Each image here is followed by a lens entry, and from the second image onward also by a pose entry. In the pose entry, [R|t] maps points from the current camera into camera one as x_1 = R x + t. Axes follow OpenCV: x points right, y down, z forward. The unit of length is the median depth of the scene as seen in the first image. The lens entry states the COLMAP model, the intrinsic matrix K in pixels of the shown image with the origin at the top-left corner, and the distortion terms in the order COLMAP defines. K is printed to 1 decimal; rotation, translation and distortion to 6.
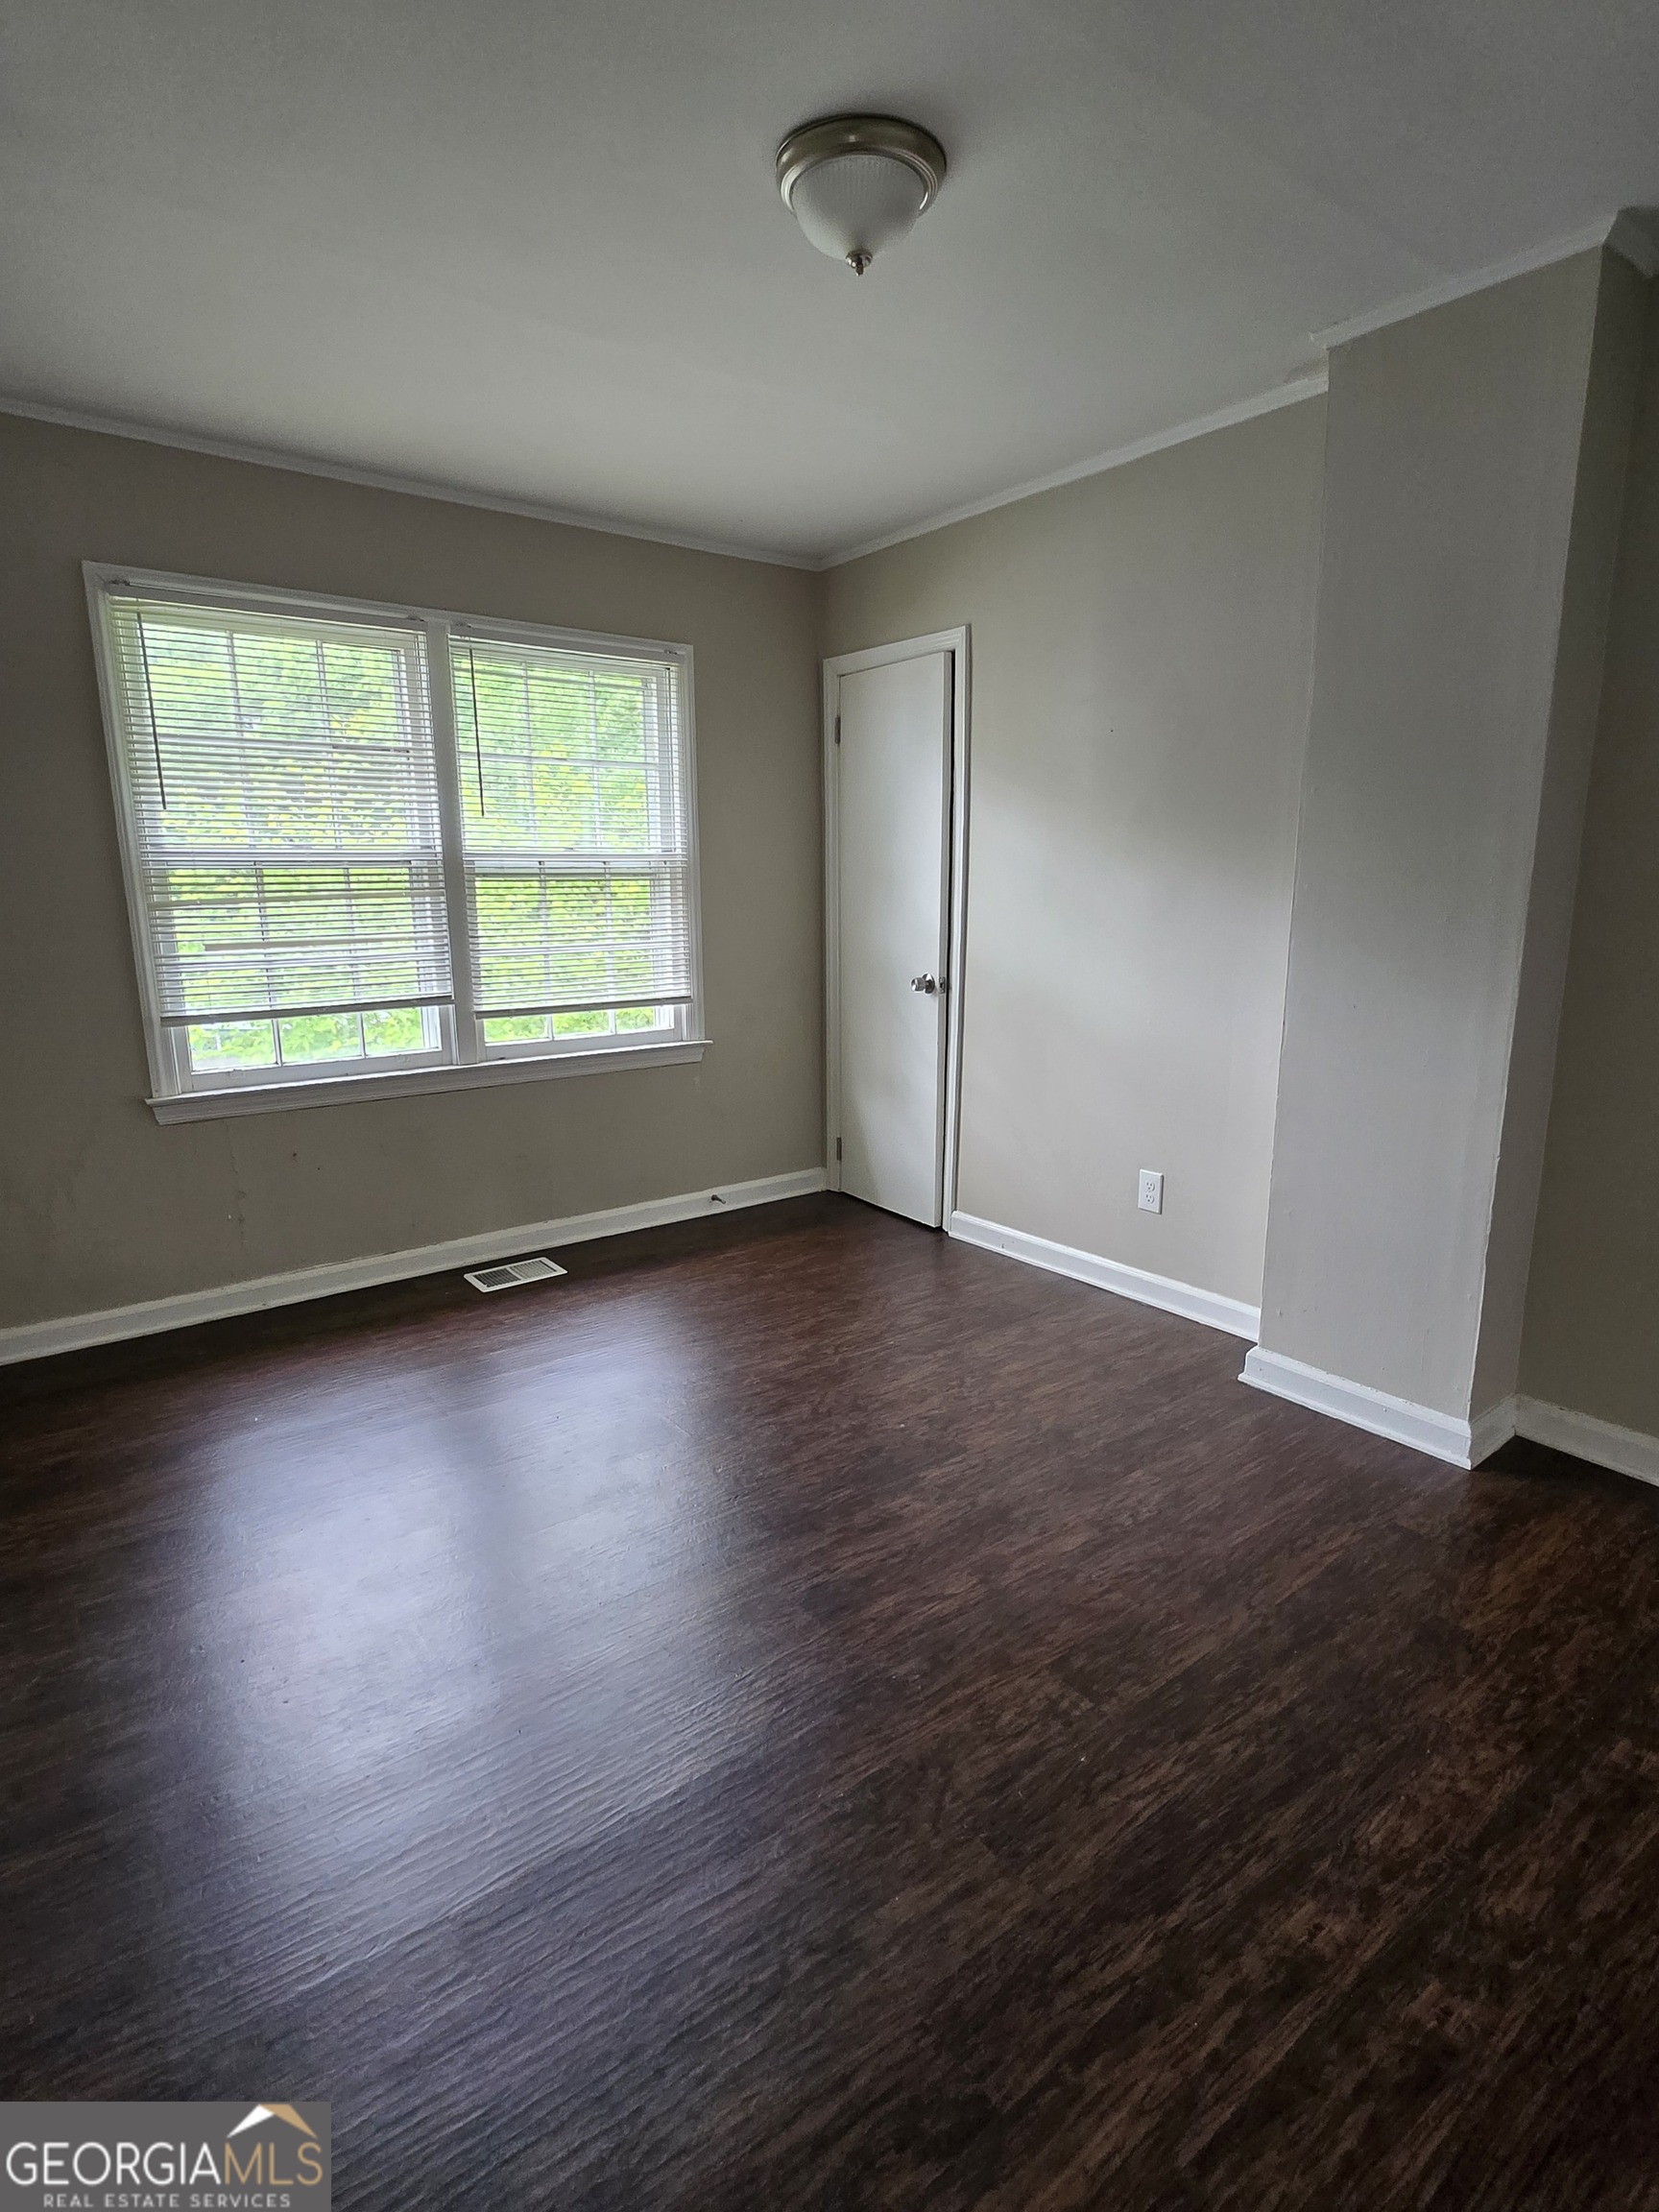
lens RADIAL K [[1124.5, 0, 829.5], [0, 1124.5, 1106.0], [0, 0, 1]] dist [-0.001077, 0.000059]
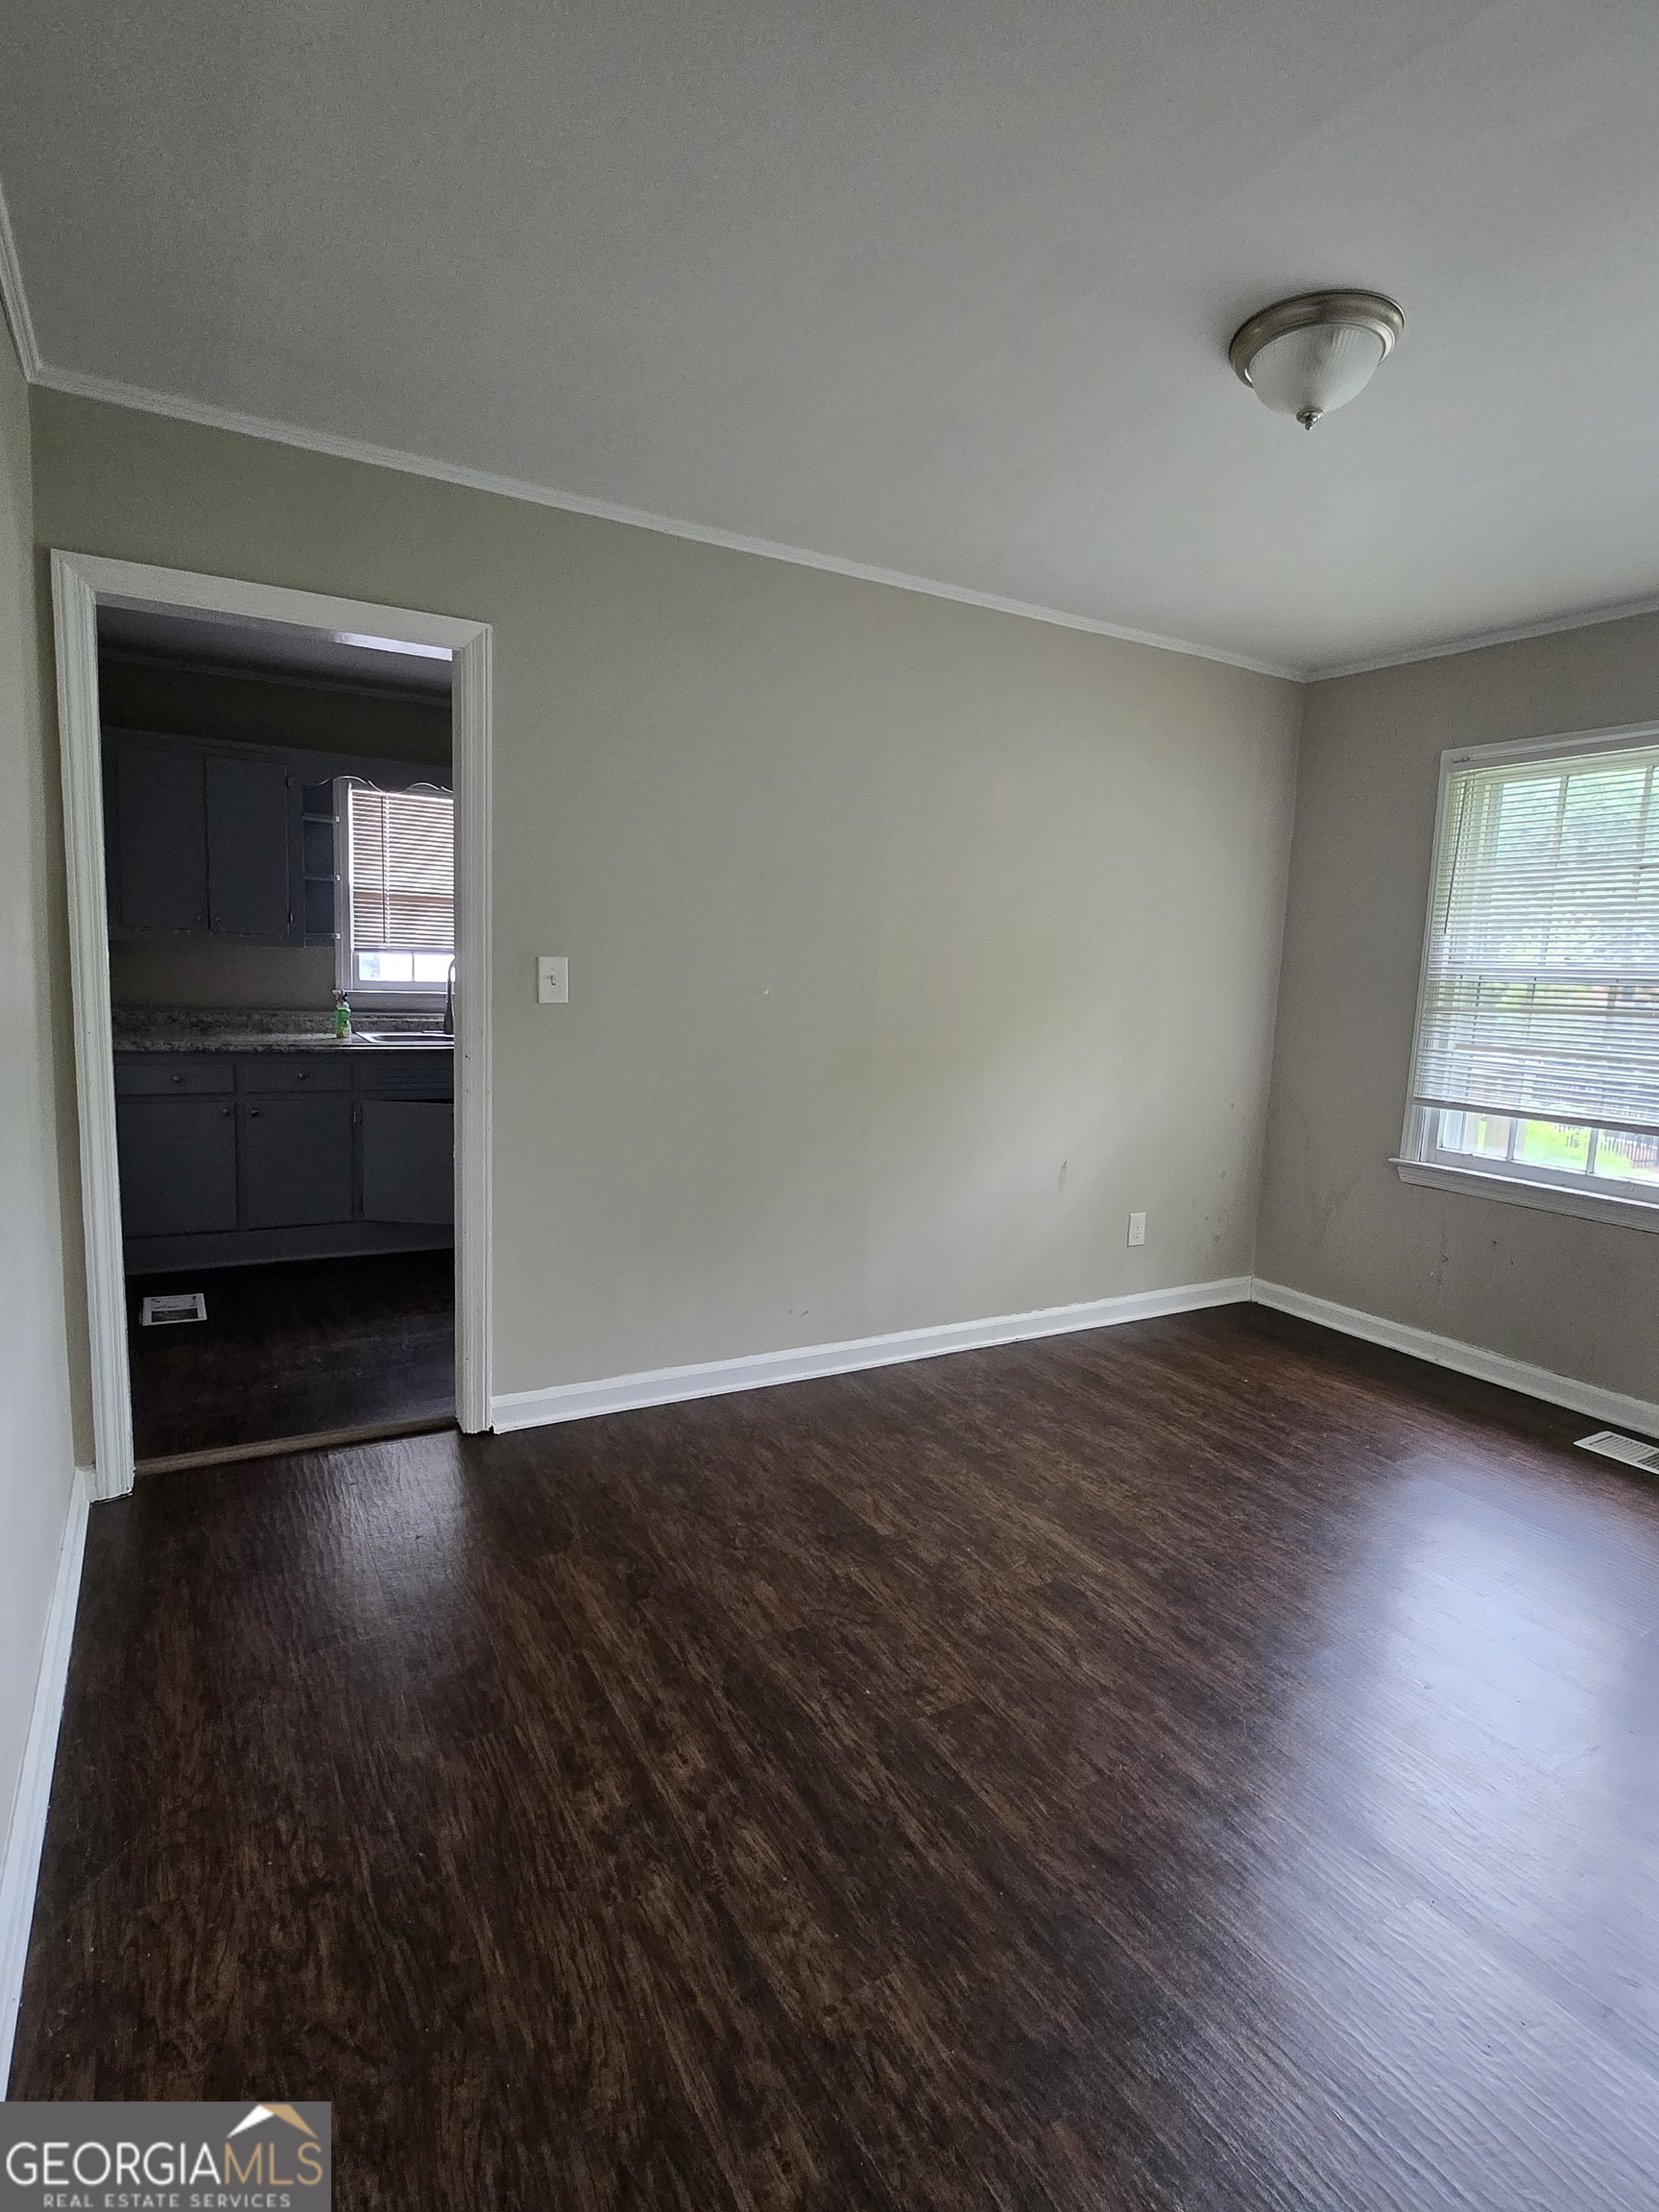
lens RADIAL K [[1124.5, 0, 829.5], [0, 1124.5, 1106.0], [0, 0, 1]] dist [-0.001077, 0.000059]
pose [[-0.130212, 0.129457, -0.982998, 1.428186], [-0.239466, 0.957982, 0.157883, -0.217866], [0.962134, 0.255953, -0.093740, 0.973396]]
